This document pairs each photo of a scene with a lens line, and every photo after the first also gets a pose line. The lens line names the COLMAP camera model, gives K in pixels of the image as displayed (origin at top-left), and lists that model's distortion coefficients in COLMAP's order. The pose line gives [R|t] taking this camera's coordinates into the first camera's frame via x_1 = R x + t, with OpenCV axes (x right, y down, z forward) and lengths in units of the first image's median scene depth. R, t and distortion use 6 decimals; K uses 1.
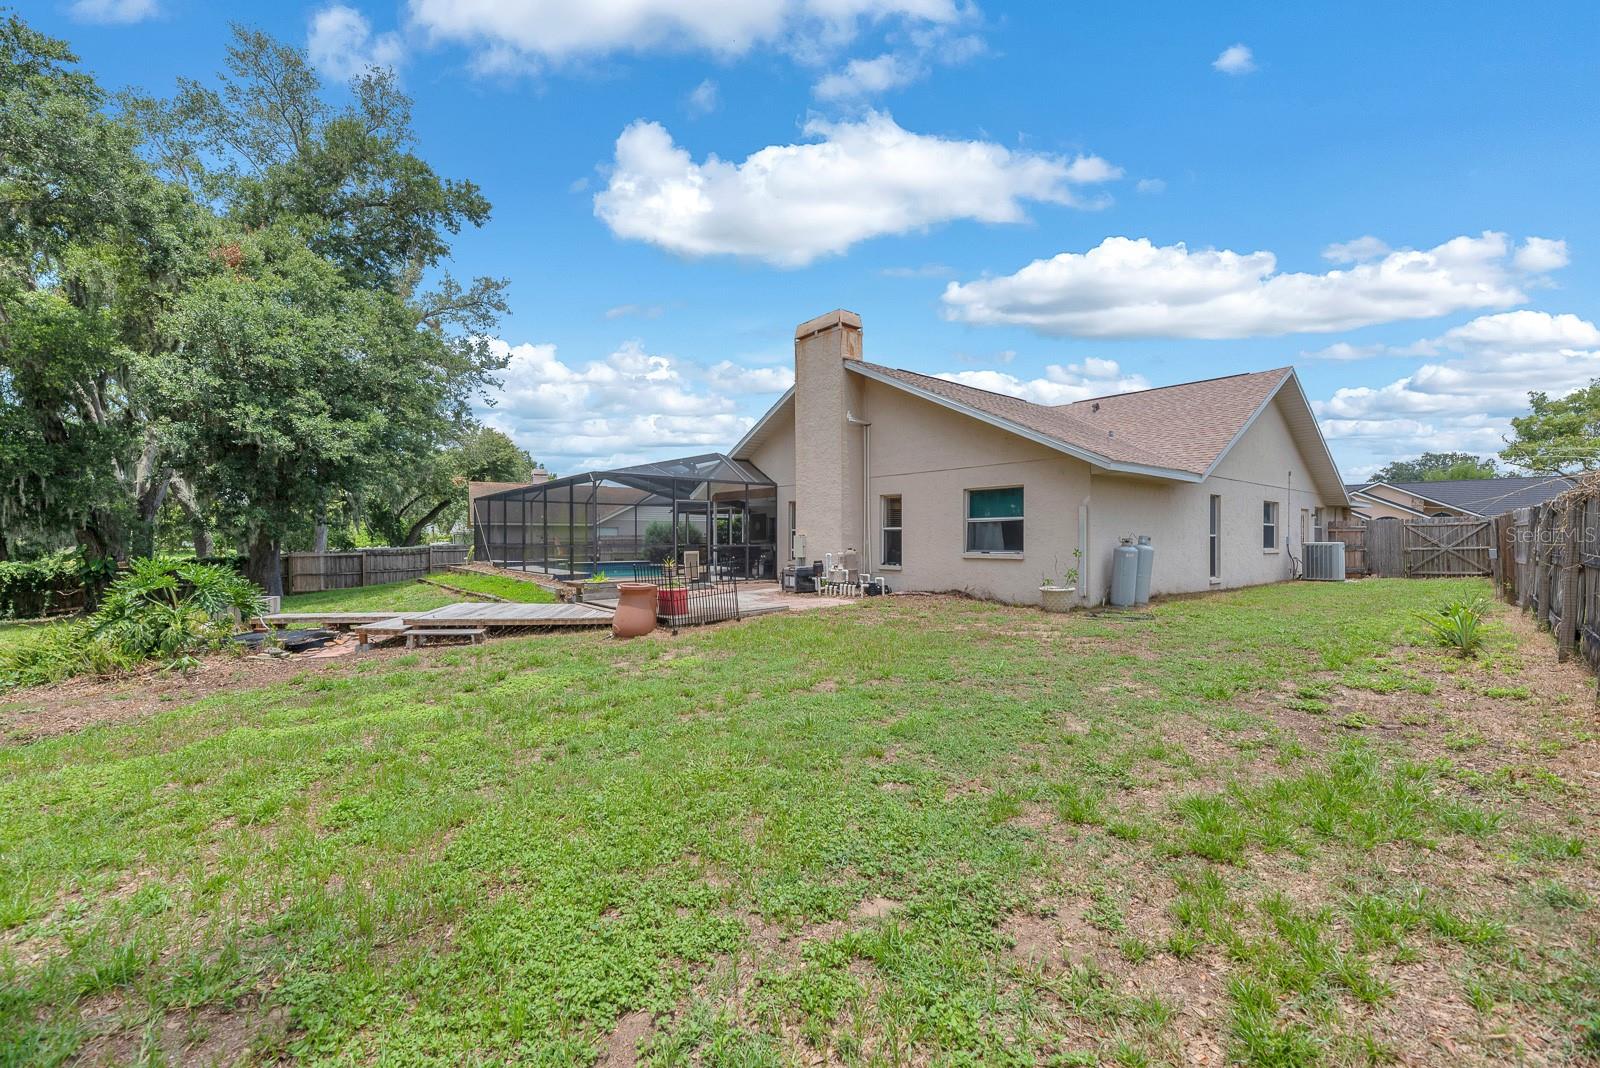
lens RADIAL K [[653.6, 0, 795.4], [0, 653.6, 530.9], [0, 0, 1]] dist [-0.006722, 0.001005]
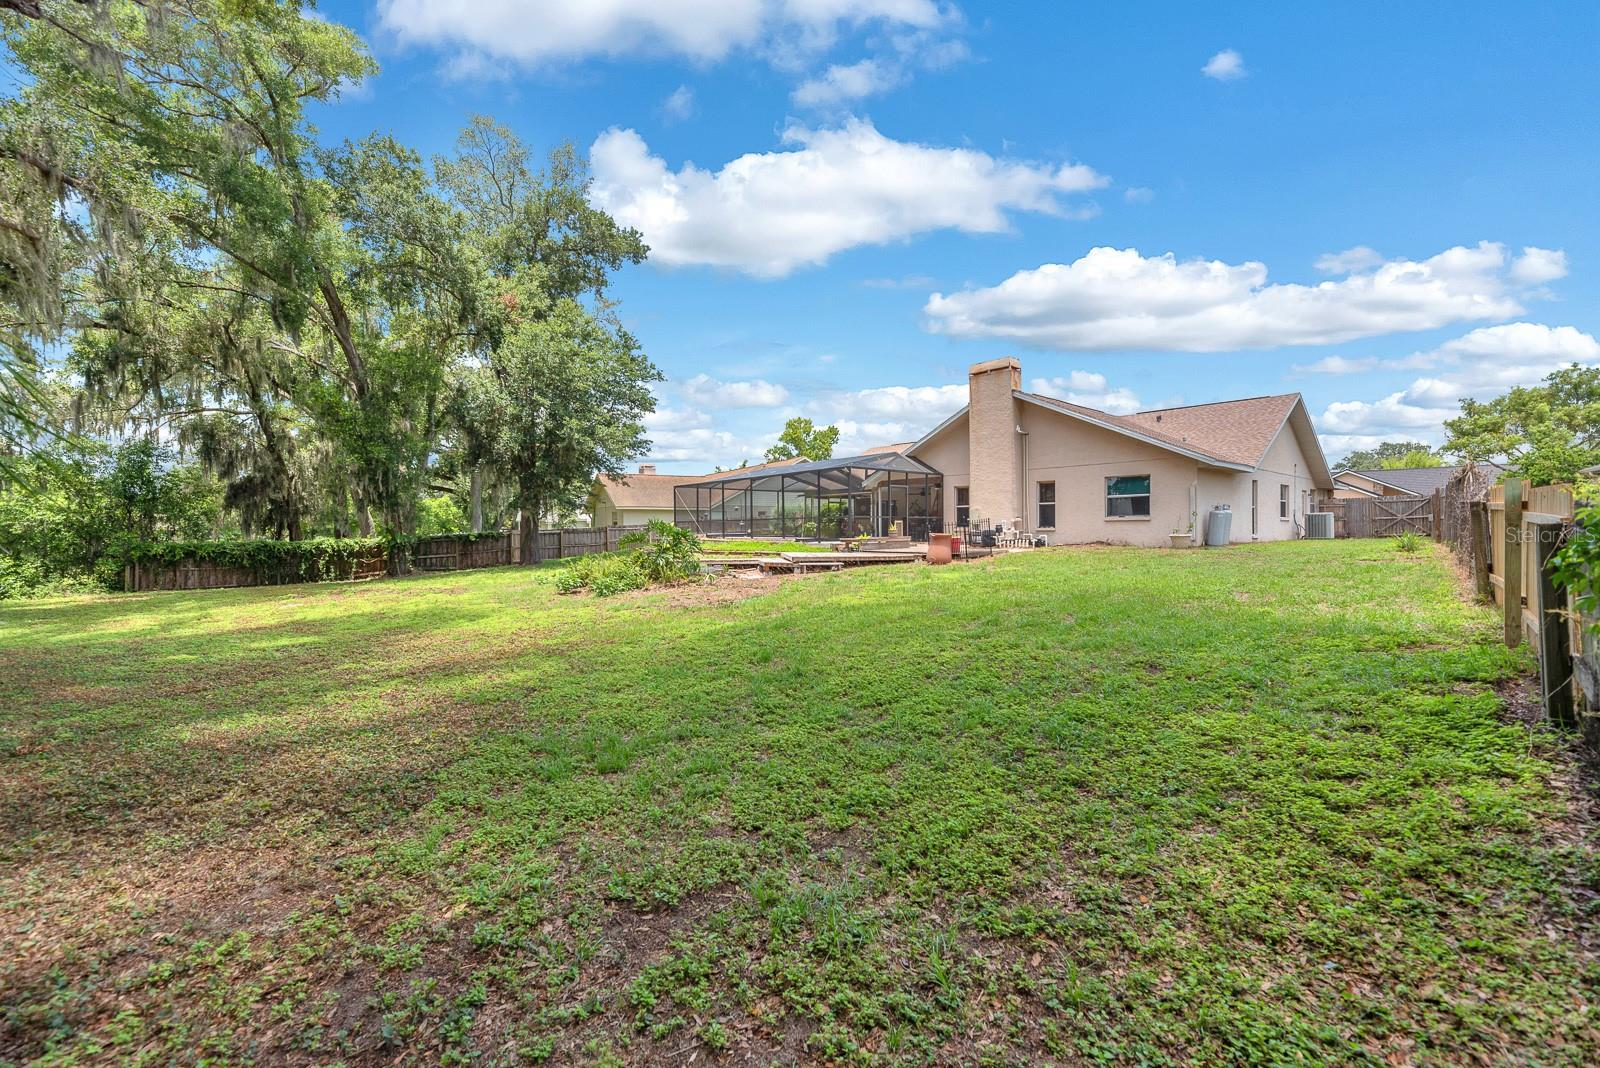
lens RADIAL K [[653.6, 0, 799.8], [0, 653.6, 518.4], [0, 0, 1]] dist [-0.006722, 0.001005]
pose [[0.999219, -0.006522, 0.038980, -0.434274], [0.006636, 0.999974, -0.002775, 0.028745], [-0.038961, 0.003031, 0.999236, -0.436082]]
